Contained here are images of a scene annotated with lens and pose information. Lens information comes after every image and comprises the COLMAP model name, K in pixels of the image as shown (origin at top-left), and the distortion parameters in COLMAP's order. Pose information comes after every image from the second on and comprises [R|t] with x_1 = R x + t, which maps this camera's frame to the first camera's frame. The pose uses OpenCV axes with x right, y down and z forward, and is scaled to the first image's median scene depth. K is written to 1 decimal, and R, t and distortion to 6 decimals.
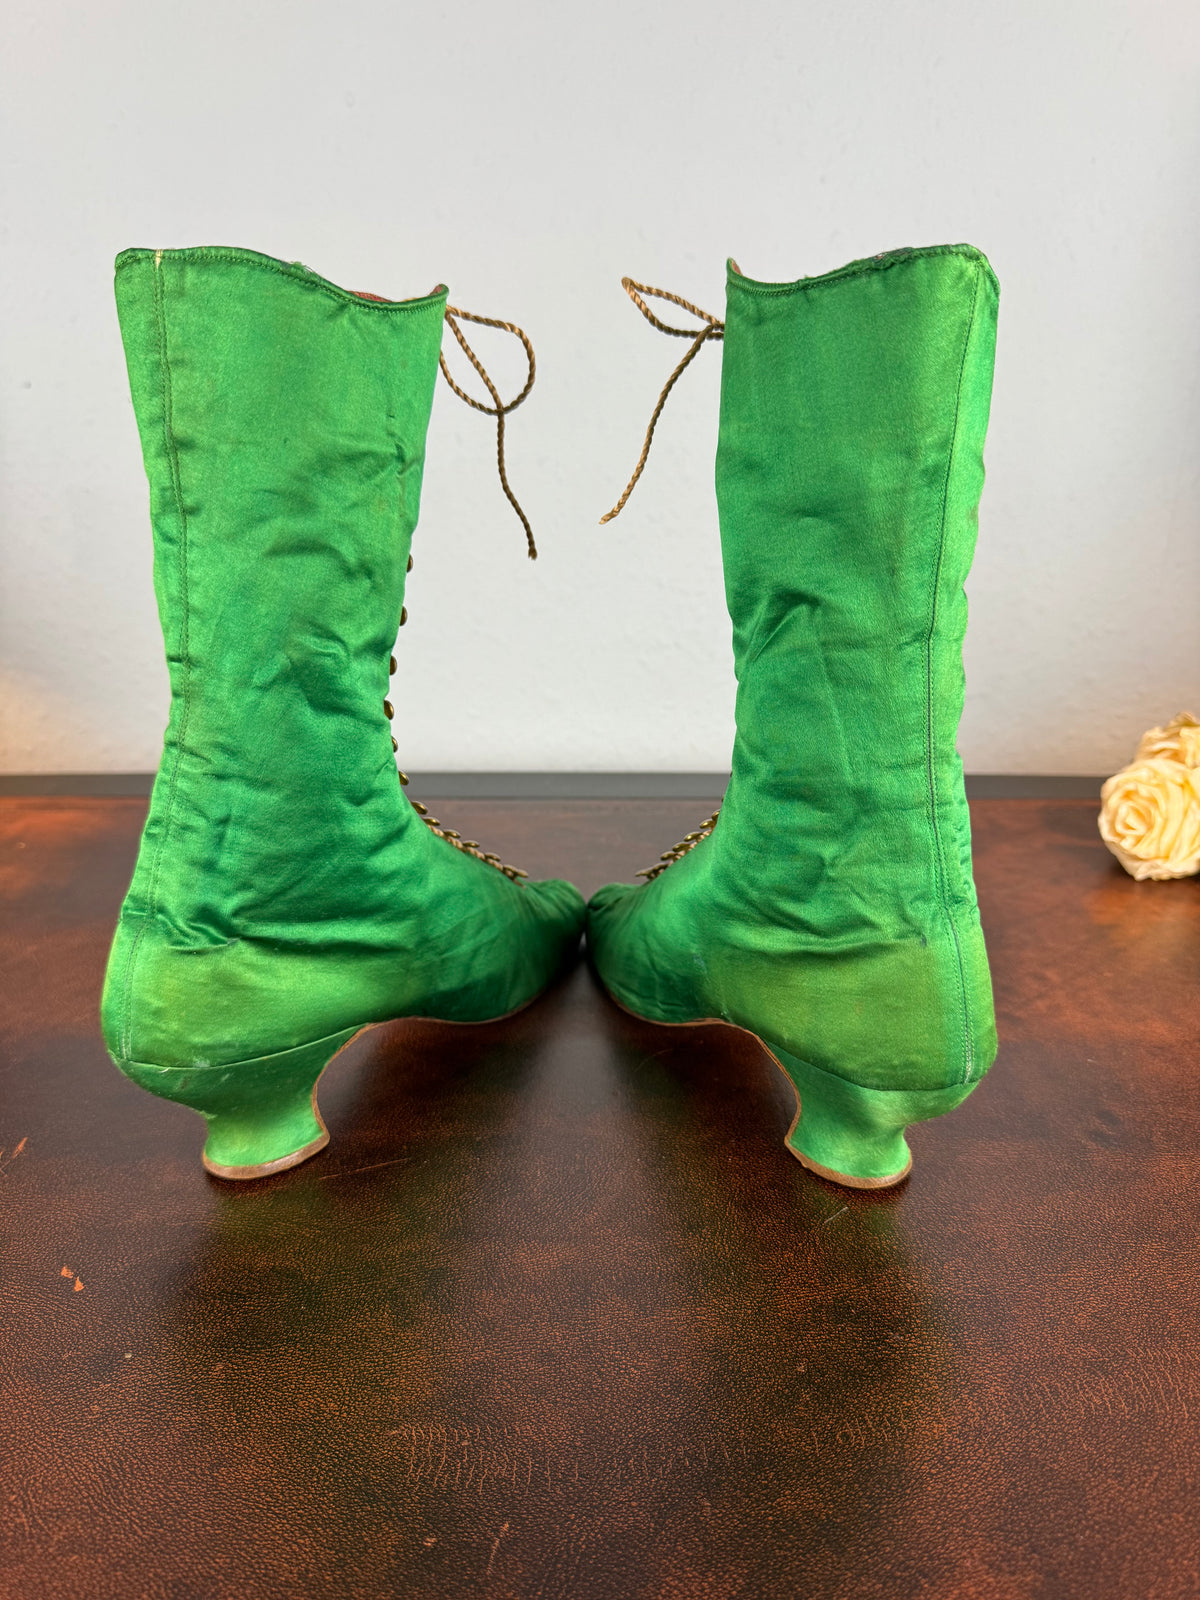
lens RADIAL K [[1153.6, 0, 596.1], [0, 1153.6, 801.1], [0, 0, 1]] dist [-0.011337, -0.010294]
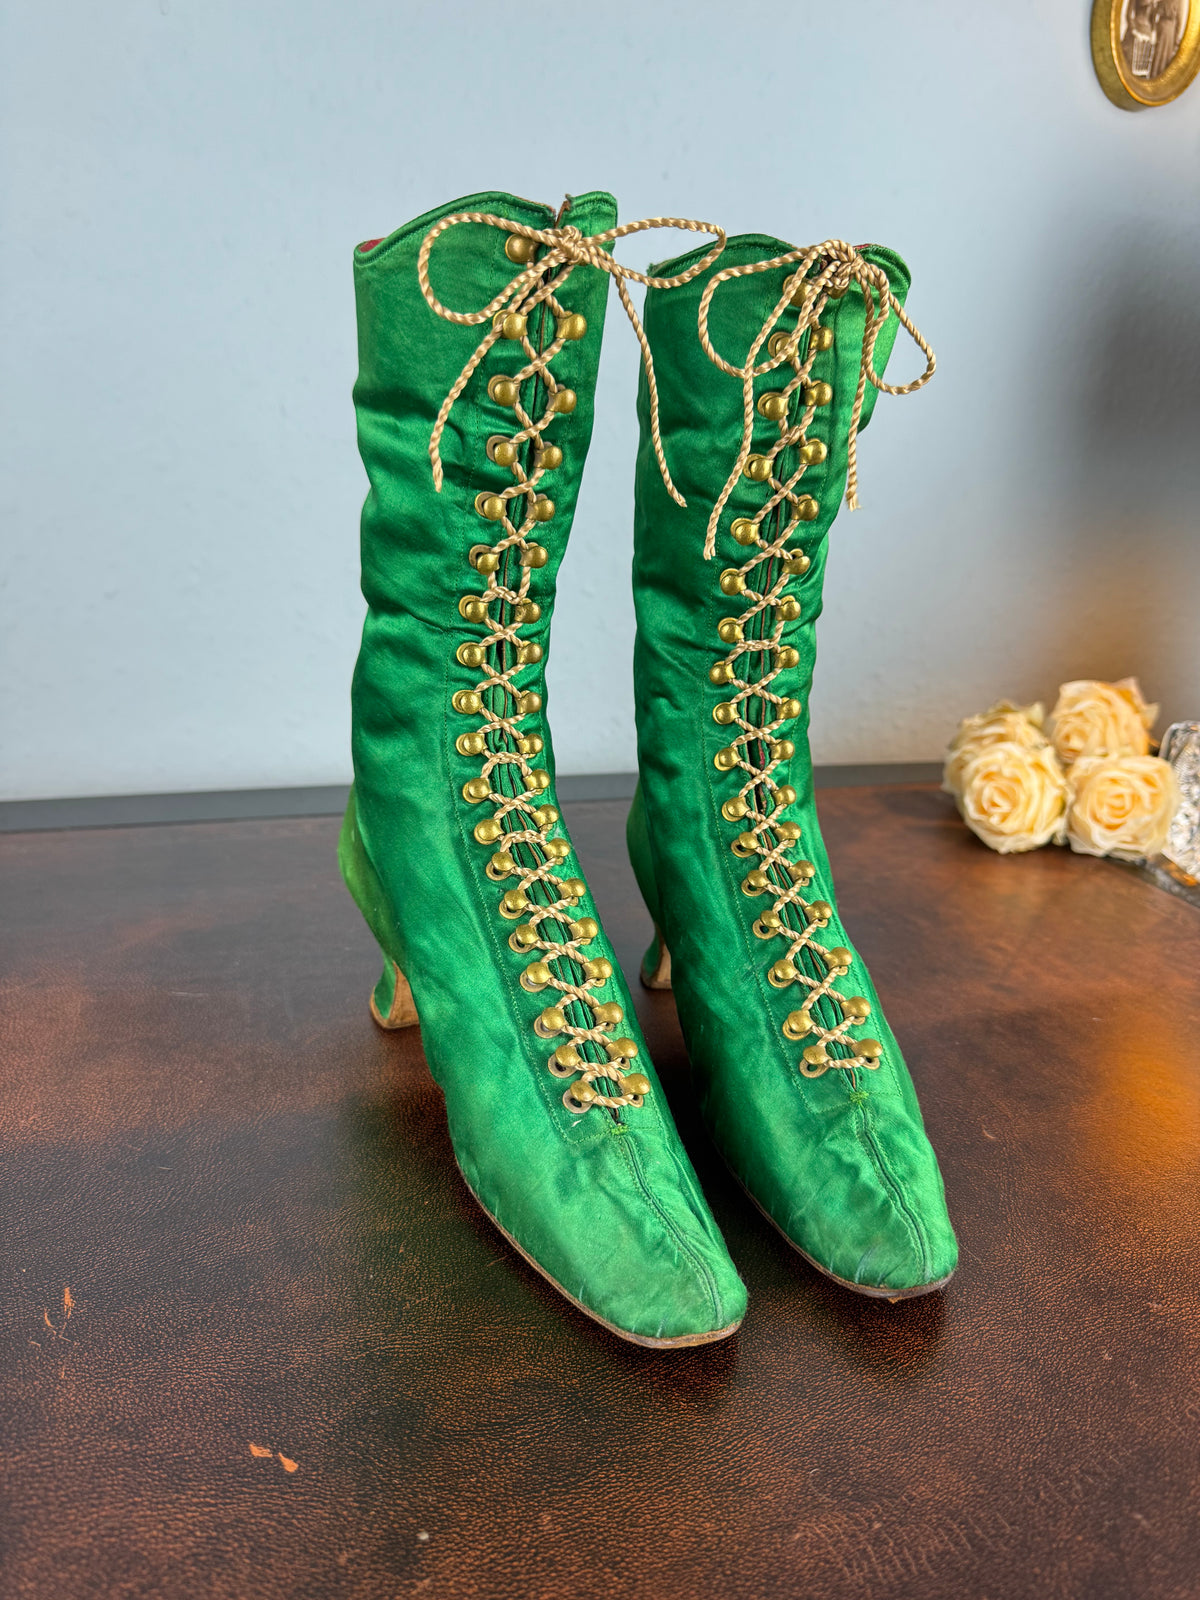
lens RADIAL K [[1153.6, 0, 577.2], [0, 1153.6, 792.6], [0, 0, 1]] dist [-0.011337, -0.010294]
pose [[0.935700, -0.050408, 0.349178, -0.342835], [0.056491, 0.998377, -0.007254, -0.004652], [-0.348245, 0.026513, 0.937028, 0.137528]]
